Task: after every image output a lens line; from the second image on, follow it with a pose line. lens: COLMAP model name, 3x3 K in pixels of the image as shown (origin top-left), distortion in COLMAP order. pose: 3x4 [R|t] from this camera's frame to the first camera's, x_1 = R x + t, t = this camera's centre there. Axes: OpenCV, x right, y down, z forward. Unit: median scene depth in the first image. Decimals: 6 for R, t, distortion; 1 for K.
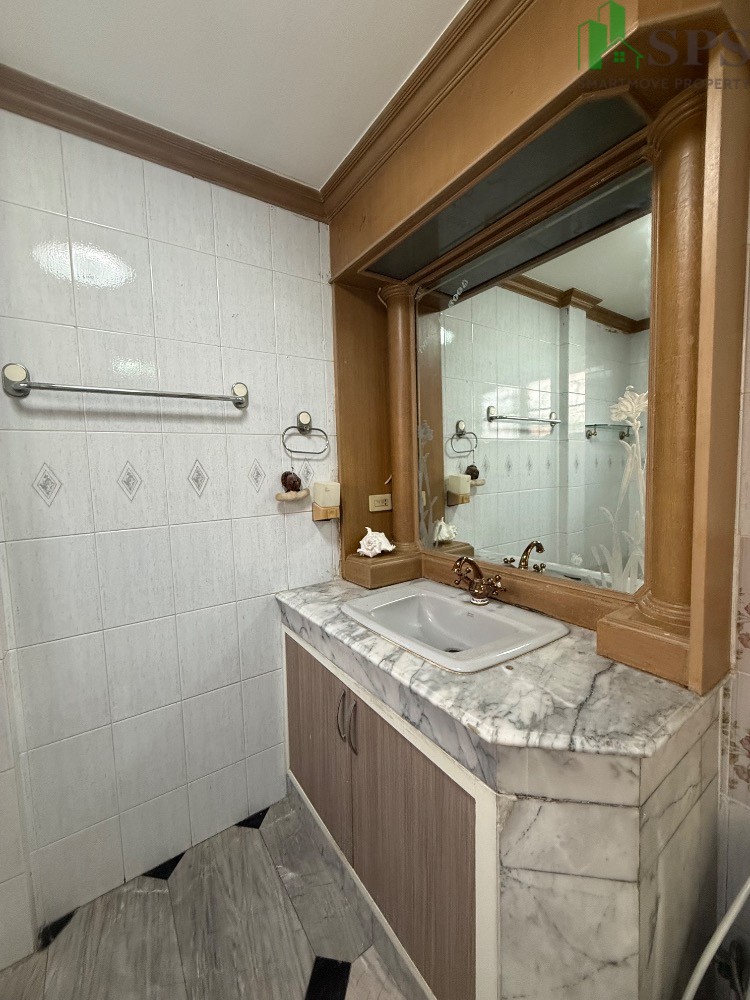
lens RADIAL K [[399.7, 0, 375.4], [0, 399.7, 498.3], [0, 0, 1]] dist [0.002379, 0.000278]
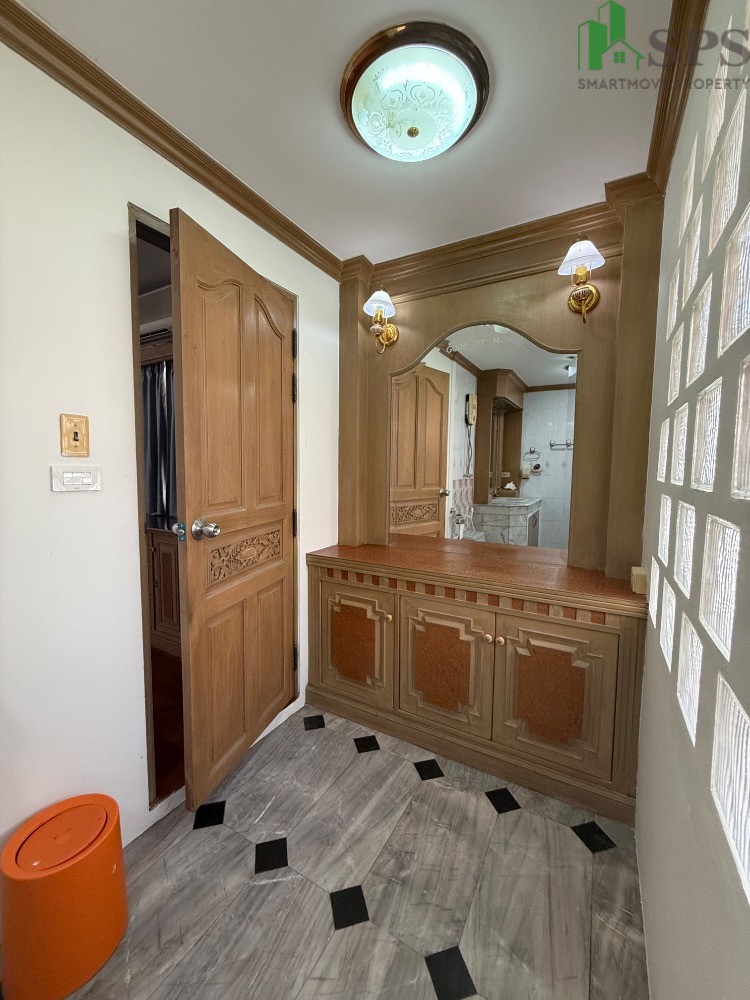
lens RADIAL K [[399.7, 0, 373.7], [0, 399.7, 498.3], [0, 0, 1]] dist [0.002379, 0.000278]
pose [[0.901088, 0.002241, 0.433631, -1.936619], [0.000313, 0.999983, -0.005817, 0.164886], [-0.433637, 0.005377, 0.901072, -0.967326]]
